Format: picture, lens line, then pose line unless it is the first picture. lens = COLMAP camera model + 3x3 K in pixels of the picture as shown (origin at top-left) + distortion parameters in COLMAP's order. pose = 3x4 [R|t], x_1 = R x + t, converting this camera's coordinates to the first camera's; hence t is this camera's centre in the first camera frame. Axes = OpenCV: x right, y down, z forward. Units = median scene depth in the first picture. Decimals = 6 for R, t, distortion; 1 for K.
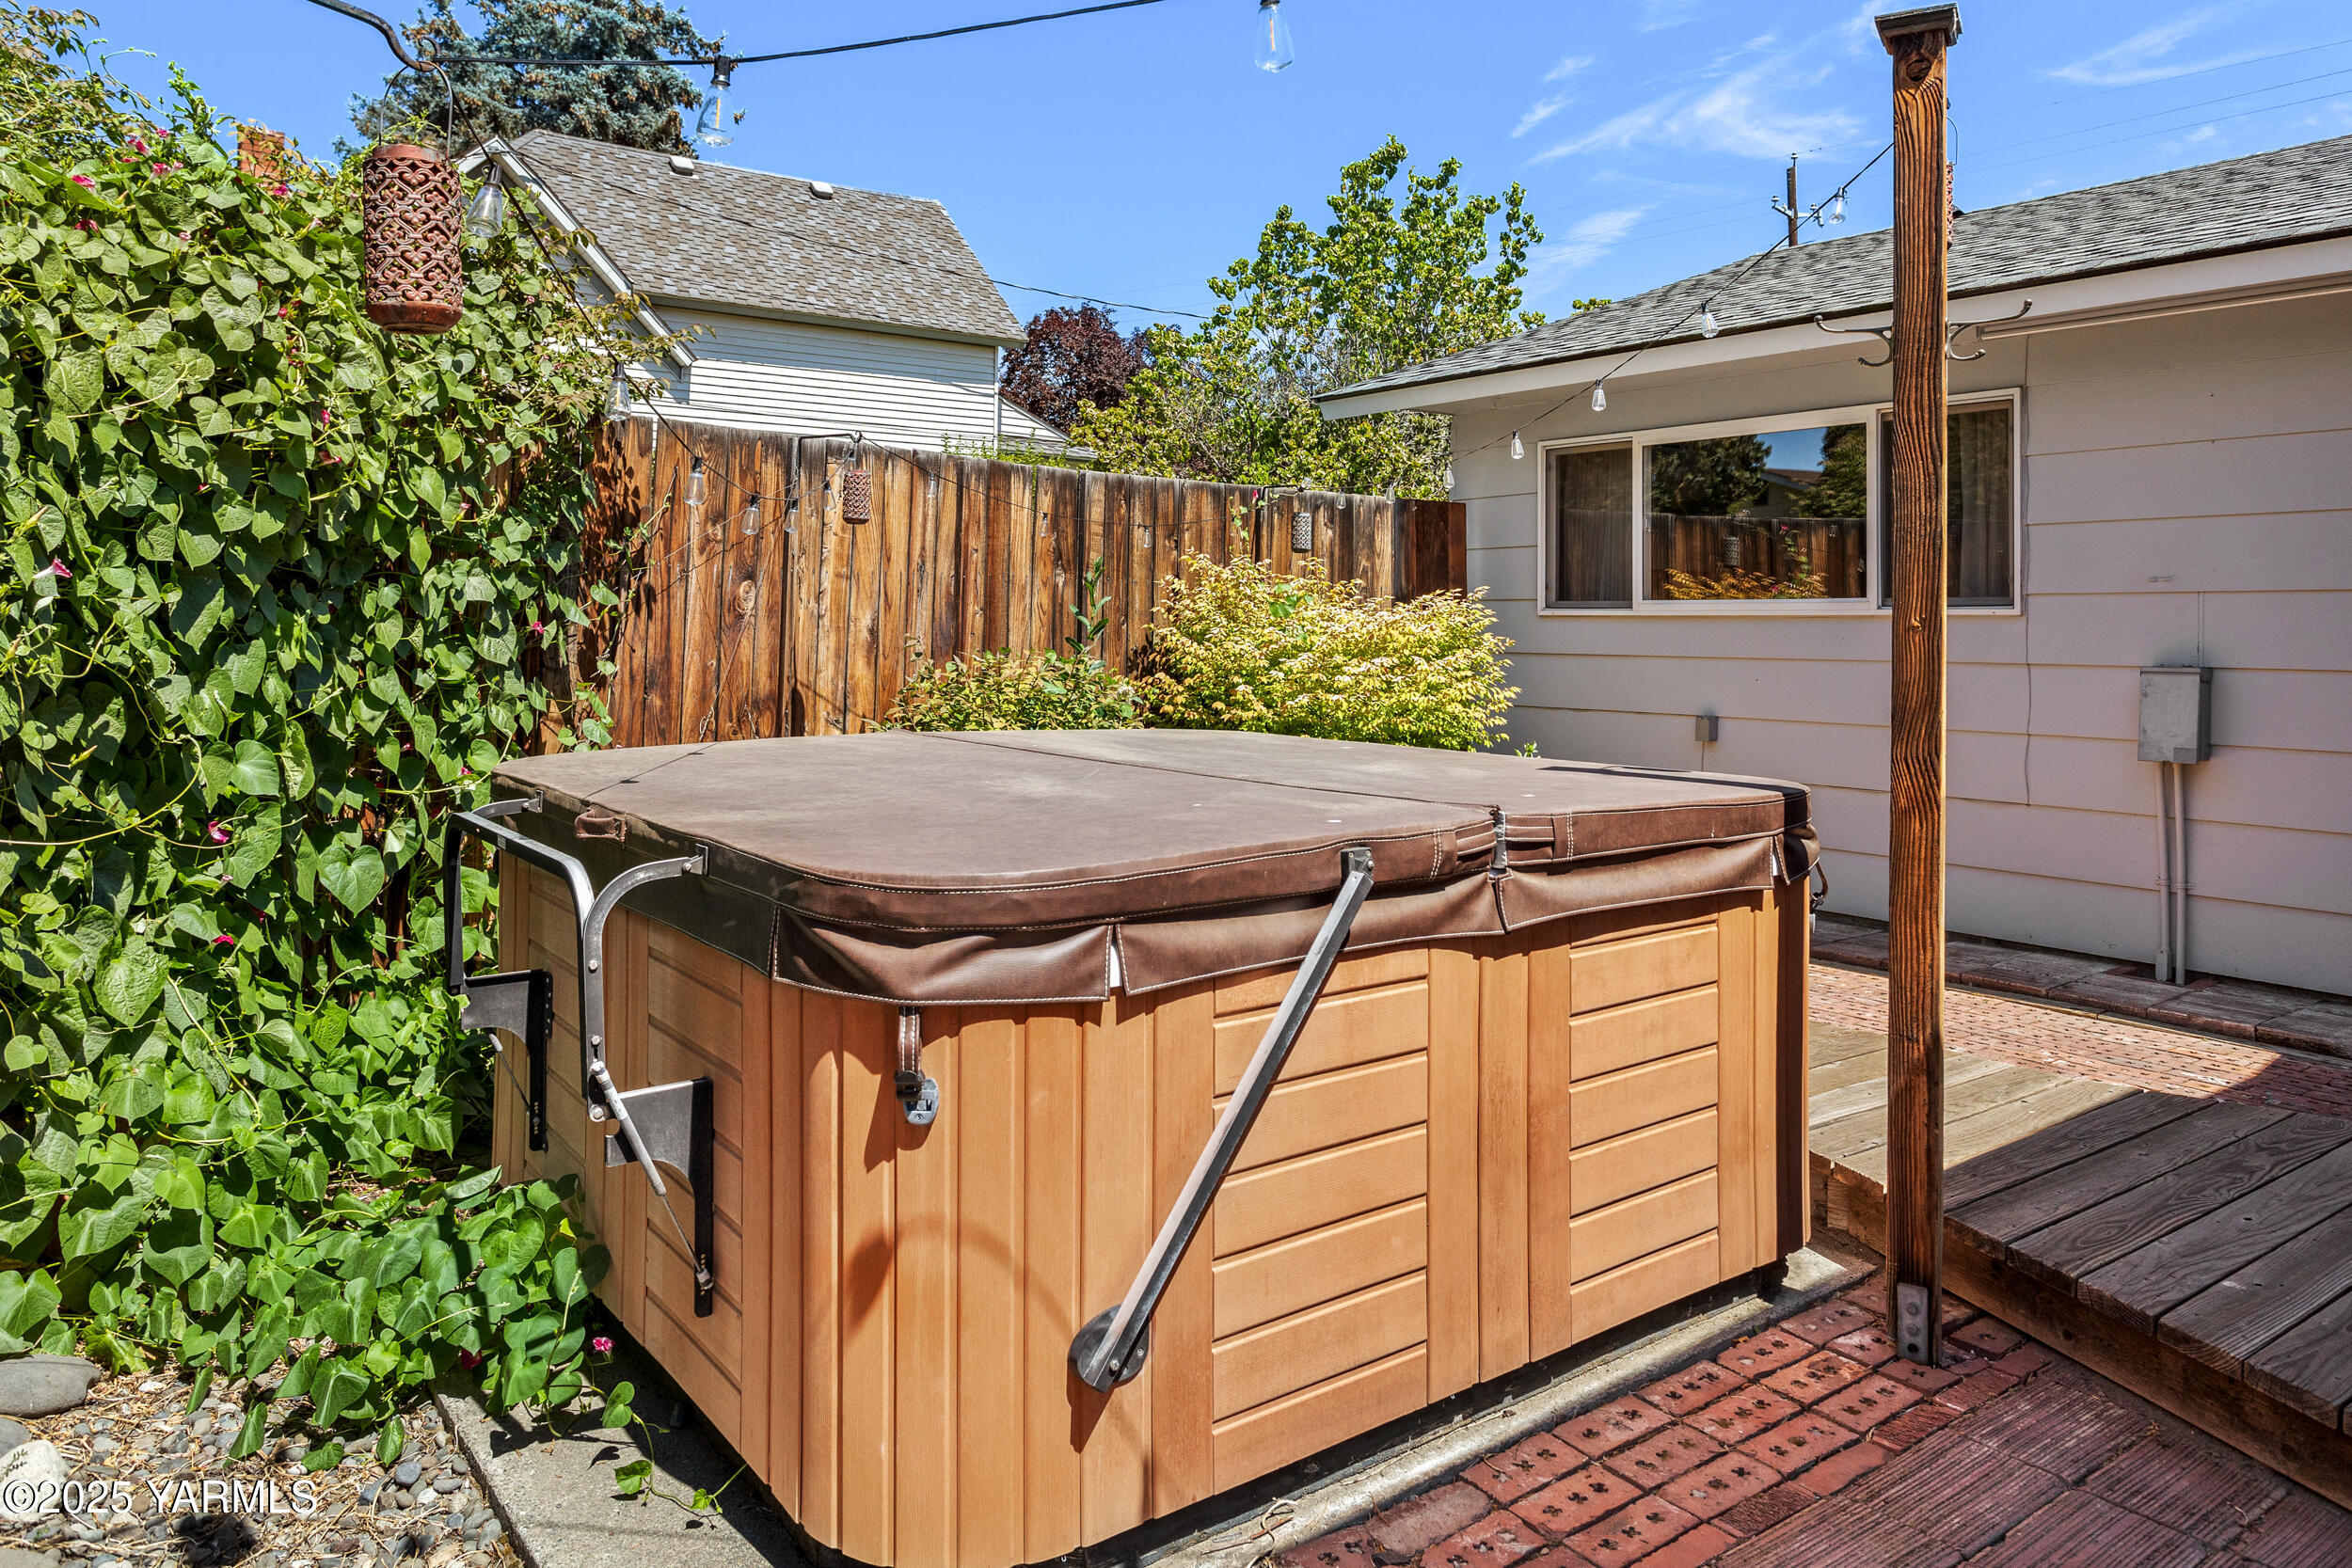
lens RADIAL K [[1527.8, 0, 1139.1], [0, 1527.8, 599.6], [0, 0, 1]] dist [0.024206, -0.000394]
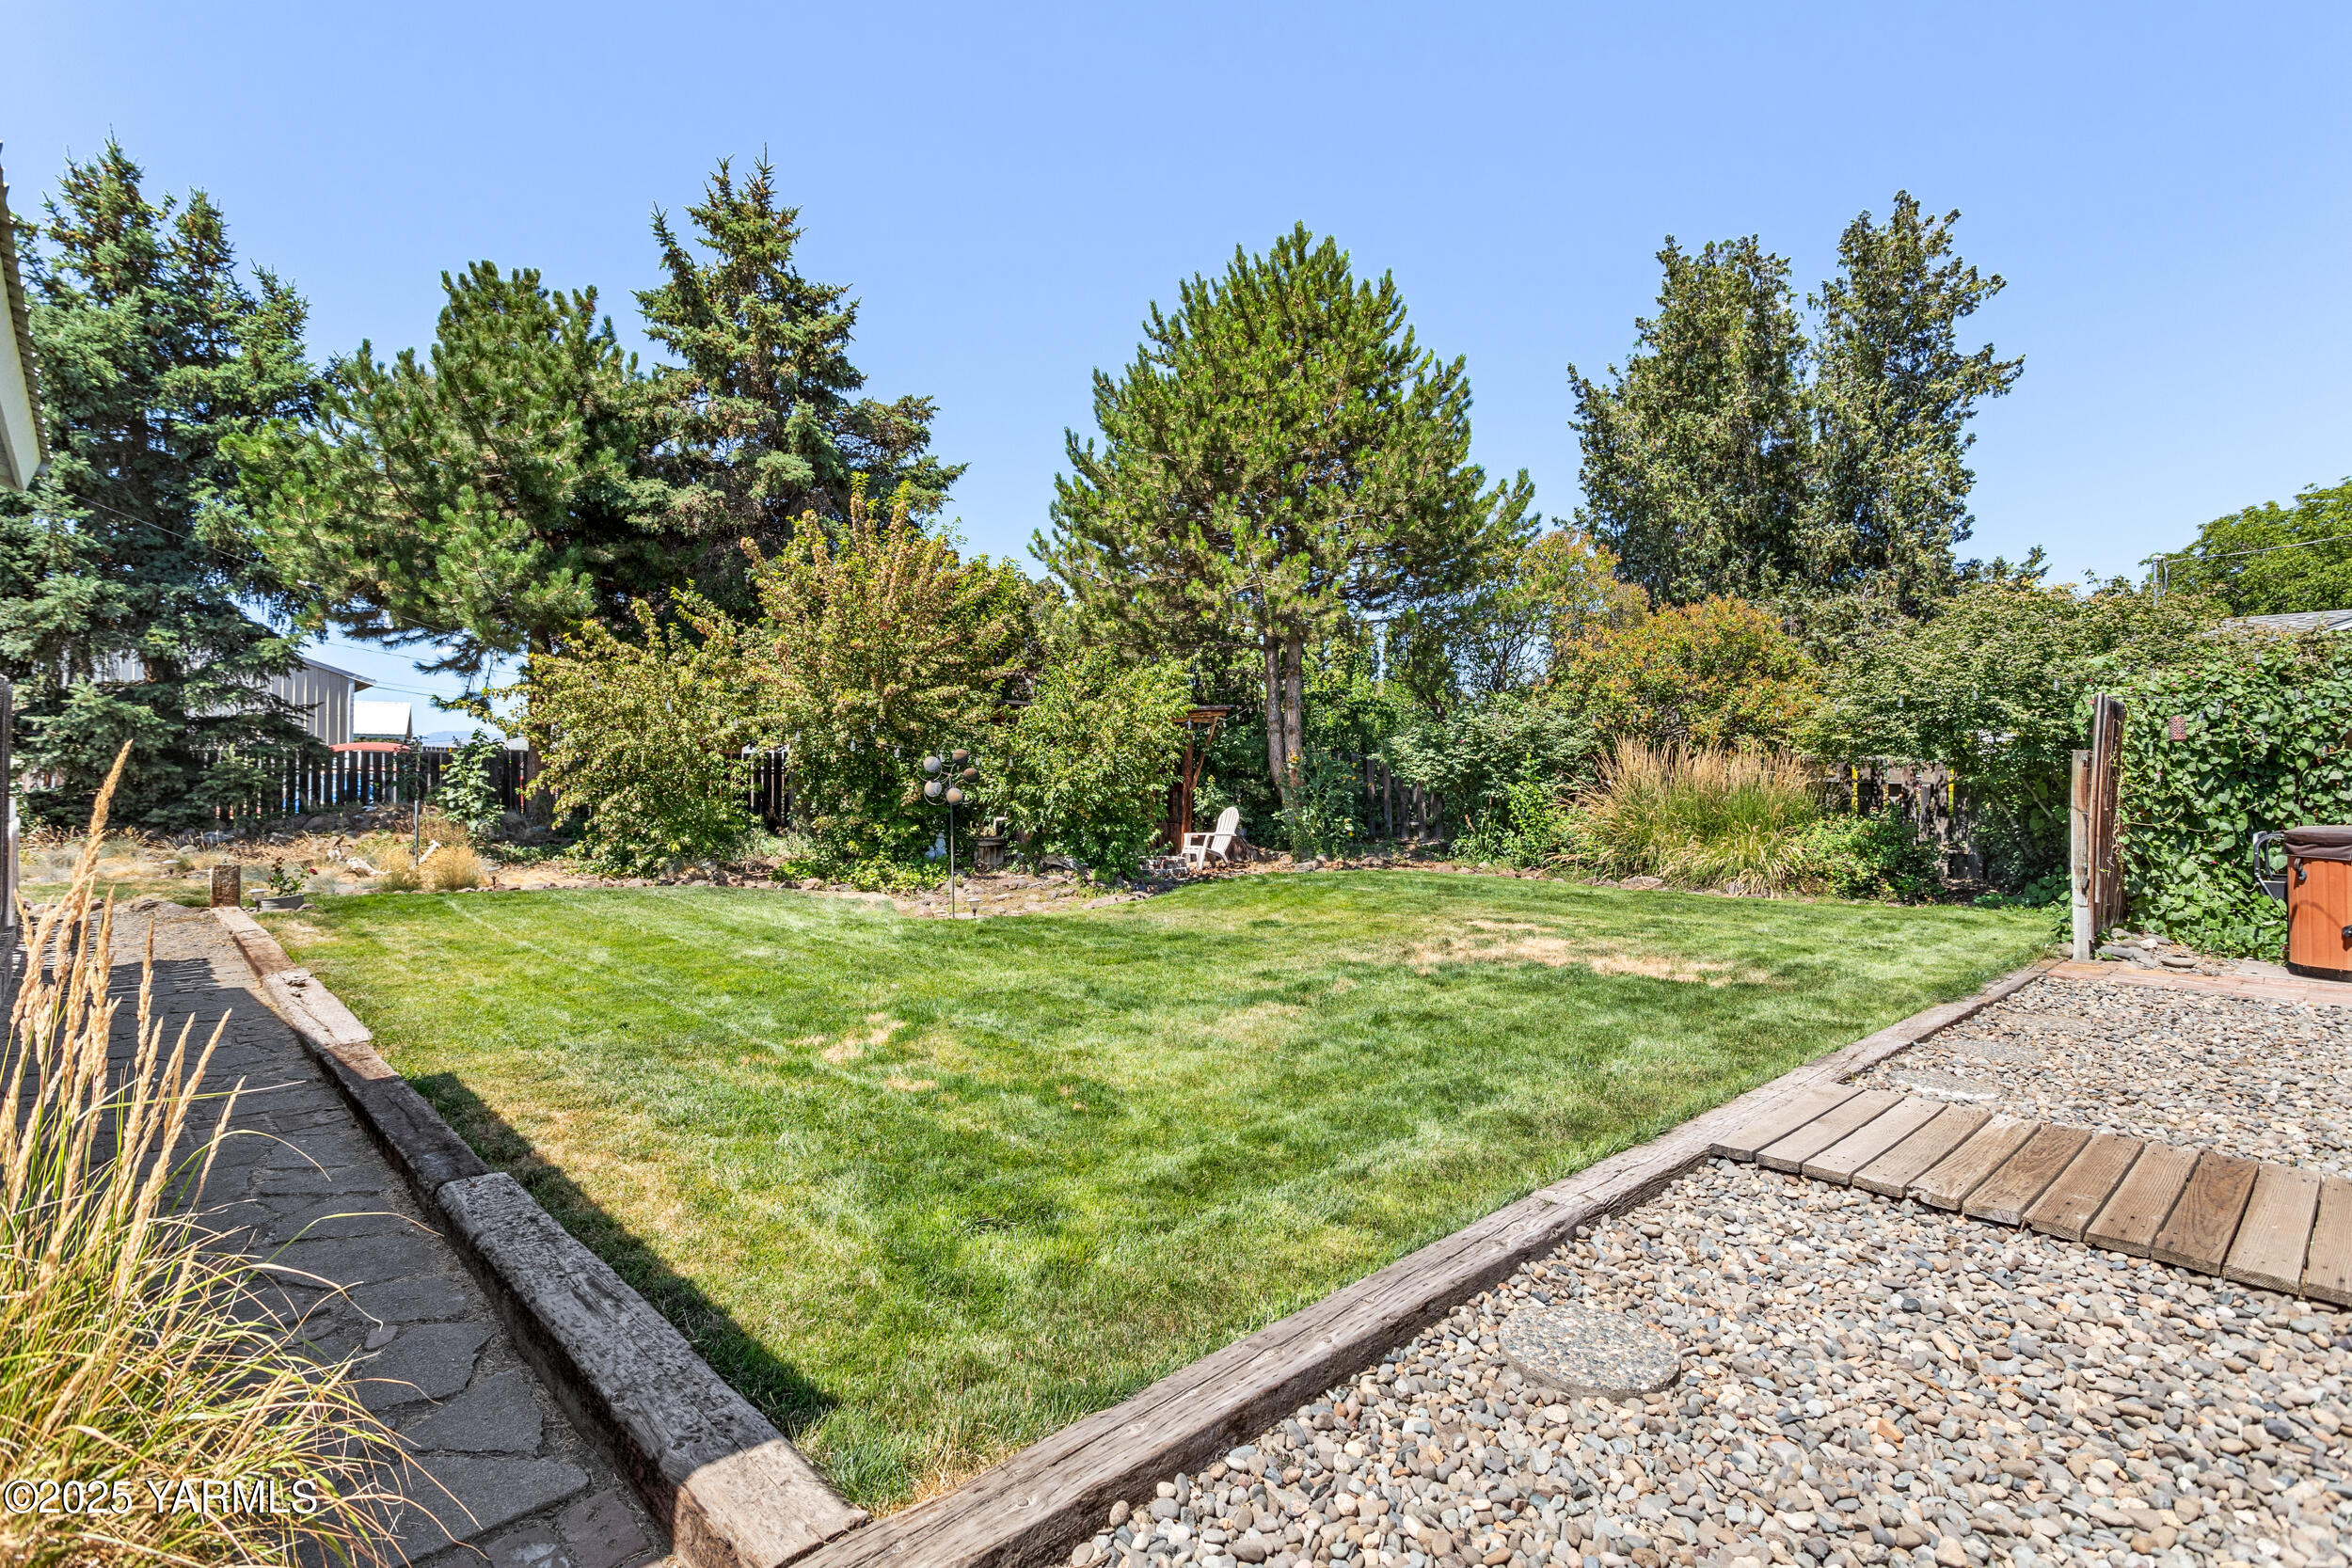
lens RADIAL K [[1161.2, 0, 1109.6], [0, 1161.2, 777.0], [0, 0, 1]] dist [0.004324, 0.002600]
pose [[0.081376, -0.014065, -0.996584, 1.206393], [0.012448, 0.999837, -0.013094, -0.002135], [0.996606, -0.011340, 0.081538, -1.159627]]
